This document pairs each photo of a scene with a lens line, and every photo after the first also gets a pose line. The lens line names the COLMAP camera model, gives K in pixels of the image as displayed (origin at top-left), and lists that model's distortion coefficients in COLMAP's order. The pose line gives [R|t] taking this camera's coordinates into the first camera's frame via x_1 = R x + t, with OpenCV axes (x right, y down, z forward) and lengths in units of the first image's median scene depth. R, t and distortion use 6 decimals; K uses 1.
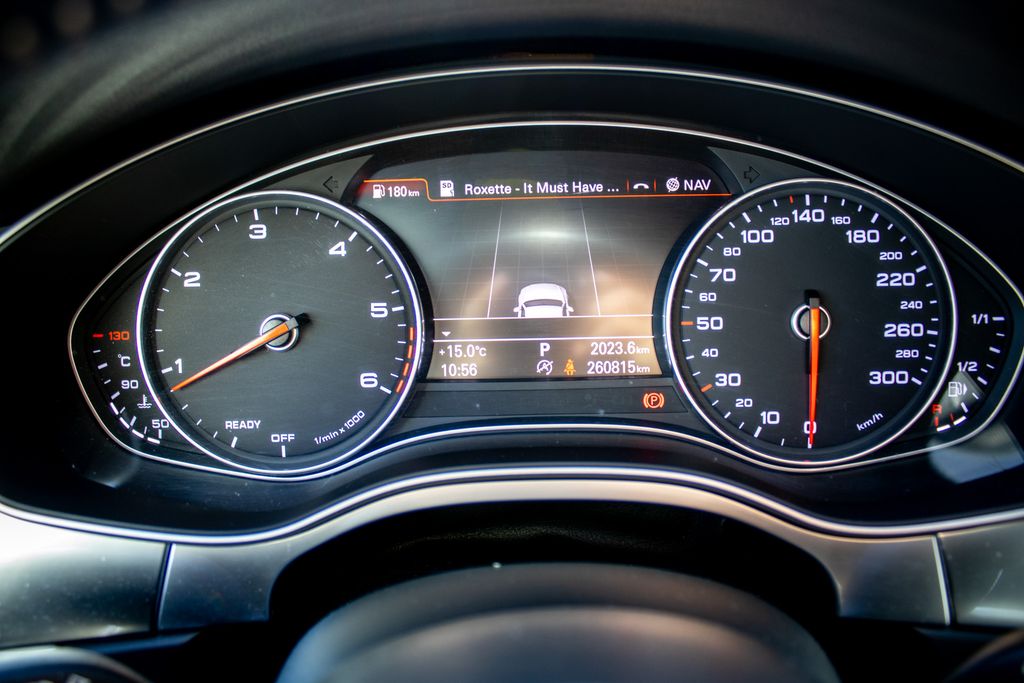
lens RADIAL K [[835.7, 0, 506.1], [0, 835.7, 339.0], [0, 0, 1]] dist [-0.151064, 0.117004]
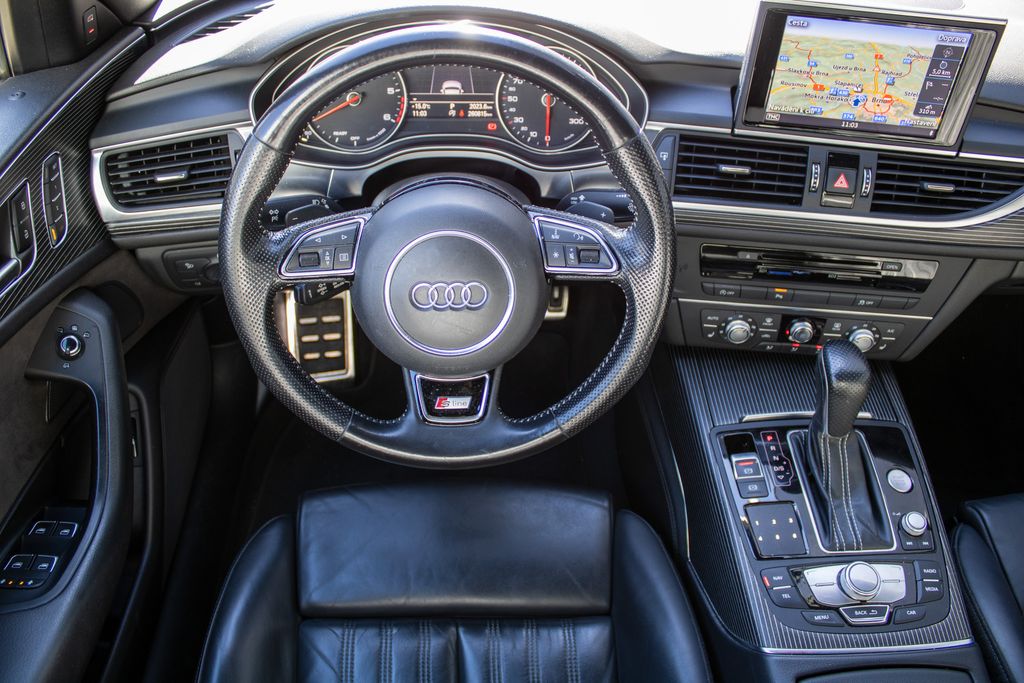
lens RADIAL K [[835.7, 0, 513.3], [0, 835.7, 341.1], [0, 0, 1]] dist [-0.151064, 0.117004]
pose [[0.995270, 0.000925, 0.097143, -0.015743], [-0.031659, 0.948456, 0.315322, -0.119512], [-0.091844, -0.316906, 0.943999, -1.824726]]
